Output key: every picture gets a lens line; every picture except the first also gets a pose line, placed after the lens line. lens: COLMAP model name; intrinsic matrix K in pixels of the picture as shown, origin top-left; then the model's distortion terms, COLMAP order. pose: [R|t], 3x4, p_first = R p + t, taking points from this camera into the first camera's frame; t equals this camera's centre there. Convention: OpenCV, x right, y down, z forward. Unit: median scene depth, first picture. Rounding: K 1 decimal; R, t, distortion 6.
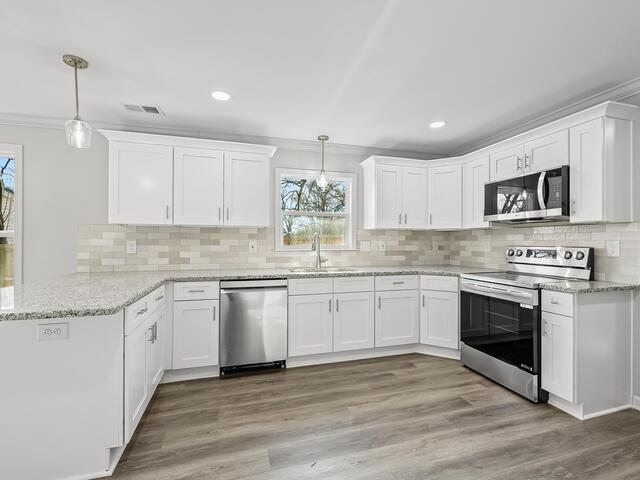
lens RADIAL K [[314.9, 0, 320.3], [0, 314.9, 241.5], [0, 0, 1]] dist [0.001171, 0.000245]
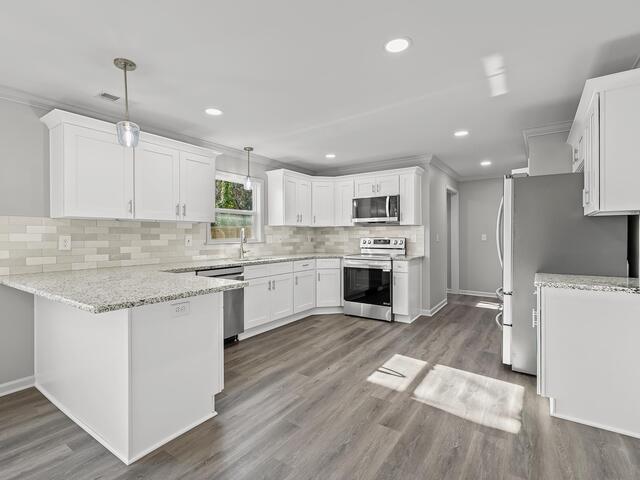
lens RADIAL K [[376.0, 0, 320.0], [0, 376.0, 240.0], [0, 0, 1]] dist [-0.001126, -0.000213]
pose [[0.738320, -0.012706, 0.674331, -0.804356], [0.004307, 0.999891, 0.014125, -0.002353], [-0.674437, -0.007524, 0.738294, -0.254160]]
